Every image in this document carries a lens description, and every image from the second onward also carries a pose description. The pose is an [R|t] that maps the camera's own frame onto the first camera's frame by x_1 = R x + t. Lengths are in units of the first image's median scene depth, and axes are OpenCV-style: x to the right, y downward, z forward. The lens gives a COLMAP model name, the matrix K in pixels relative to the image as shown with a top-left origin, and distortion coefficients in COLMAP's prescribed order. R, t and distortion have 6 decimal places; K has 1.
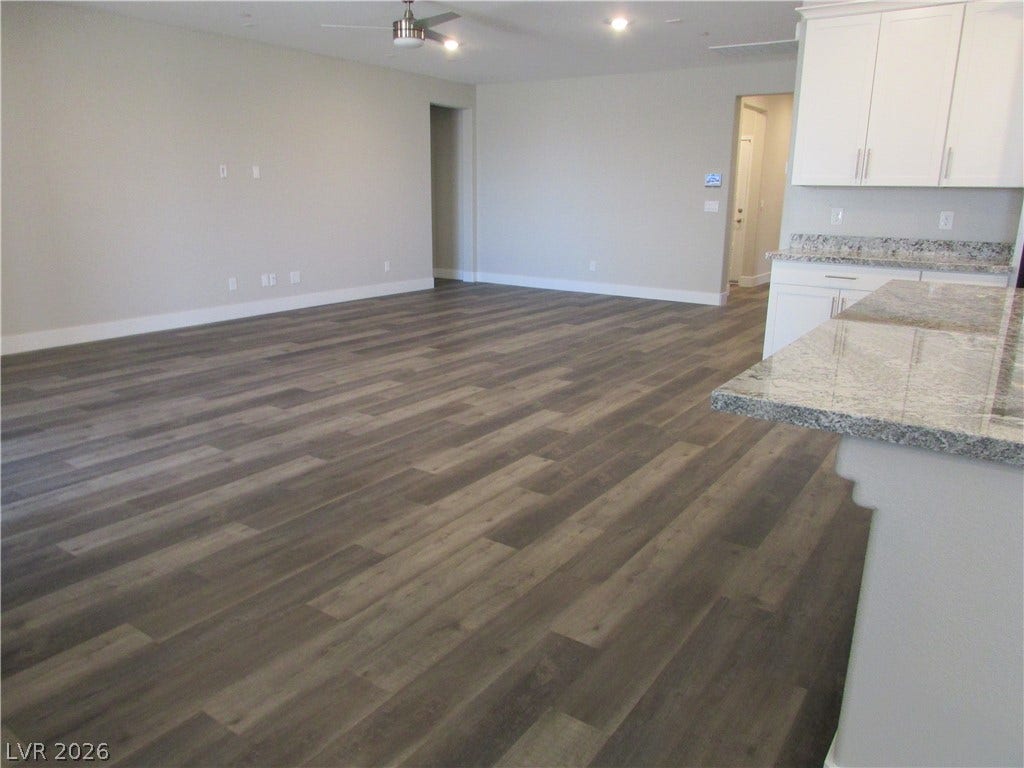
lens RADIAL K [[725.3, 0, 510.0], [0, 725.3, 388.2], [0, 0, 1]] dist [-0.048212, 0.037305]
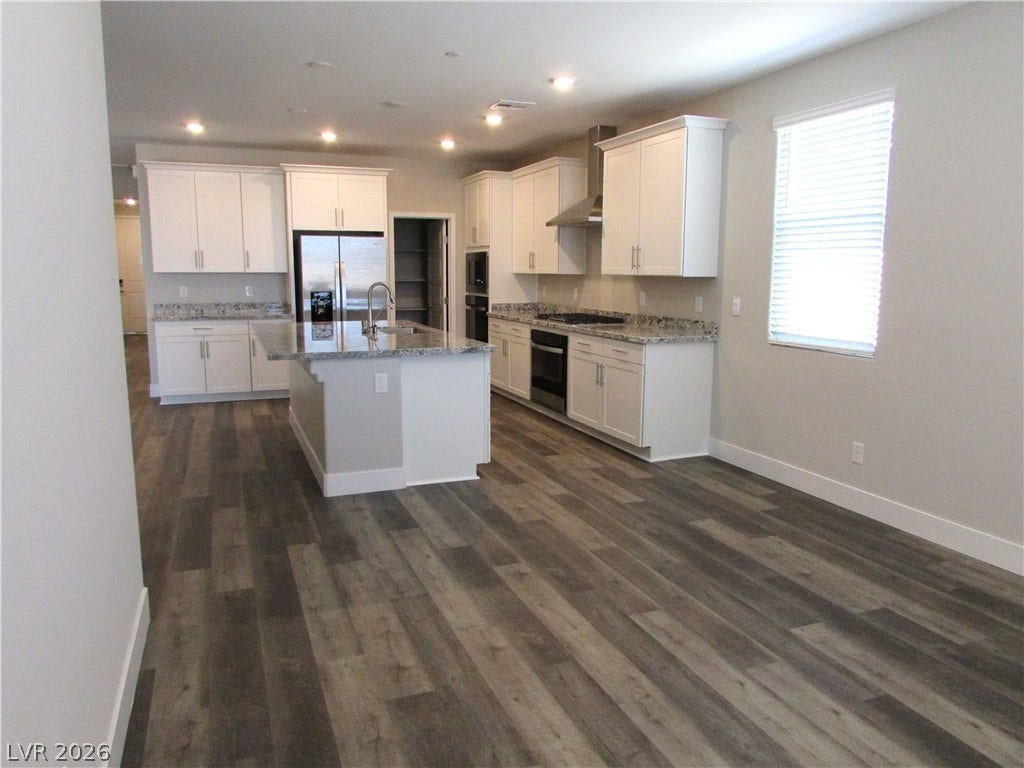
lens RADIAL K [[725.3, 0, 510.0], [0, 725.3, 388.2], [0, 0, 1]] dist [-0.048212, 0.037305]
pose [[0.552971, -0.142065, 0.821000, -0.550039], [0.216332, 0.976044, 0.023187, 0.096068], [-0.804626, 0.164787, 0.570458, -0.496306]]
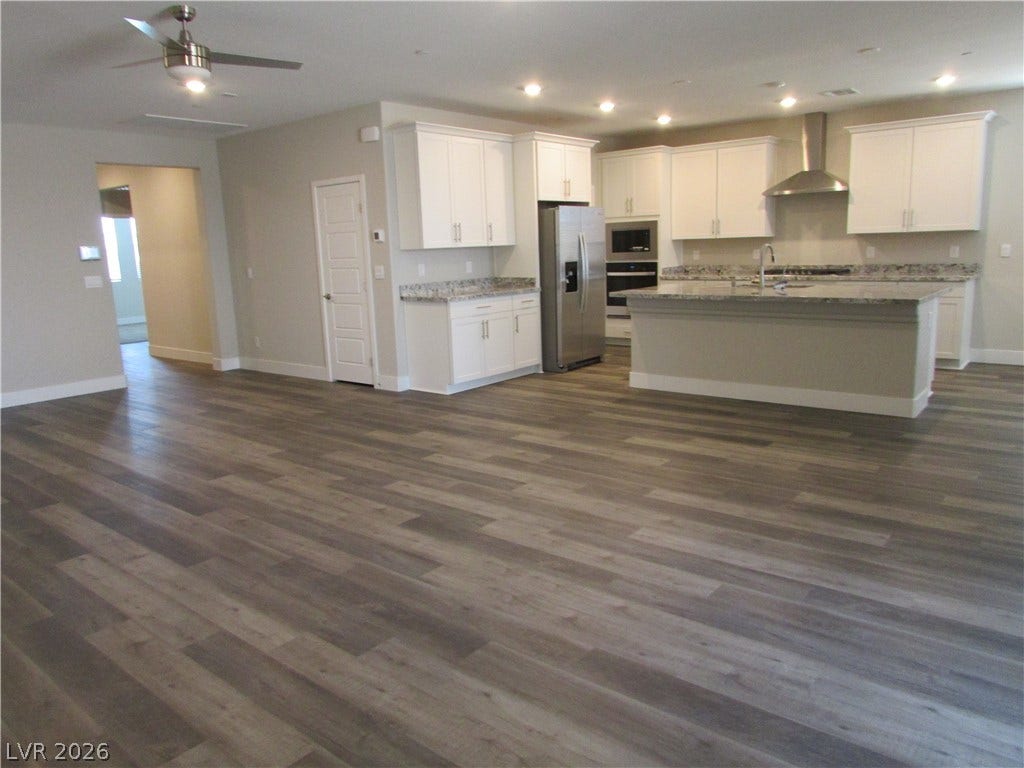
lens RADIAL K [[725.3, 0, 510.0], [0, 725.3, 388.2], [0, 0, 1]] dist [-0.048212, 0.037305]
pose [[0.083552, -0.207984, 0.974557, -1.140718], [0.293713, 0.939671, 0.175357, -0.267194], [-0.952235, 0.271589, 0.139599, 0.857741]]
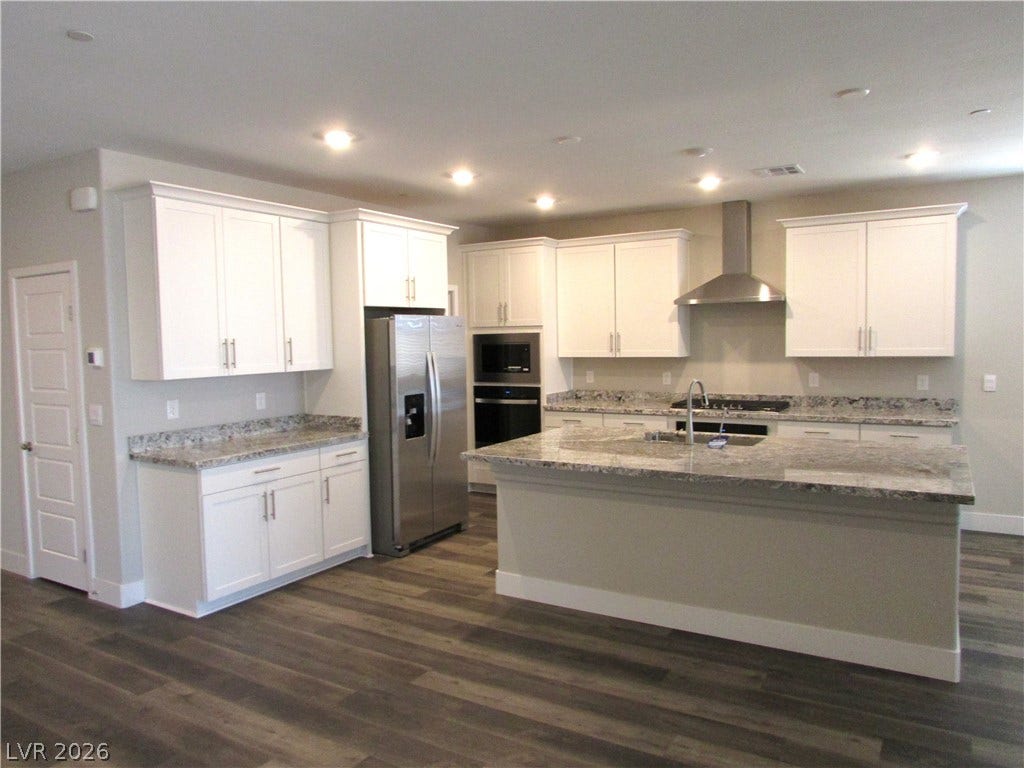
lens RADIAL K [[725.3, 0, 510.0], [0, 725.3, 388.2], [0, 0, 1]] dist [-0.048212, 0.037305]
pose [[-0.059464, -0.081368, 0.994909, -0.545689], [0.276213, 0.956417, 0.094729, -0.284209], [-0.959255, 0.280440, -0.034398, 0.760218]]
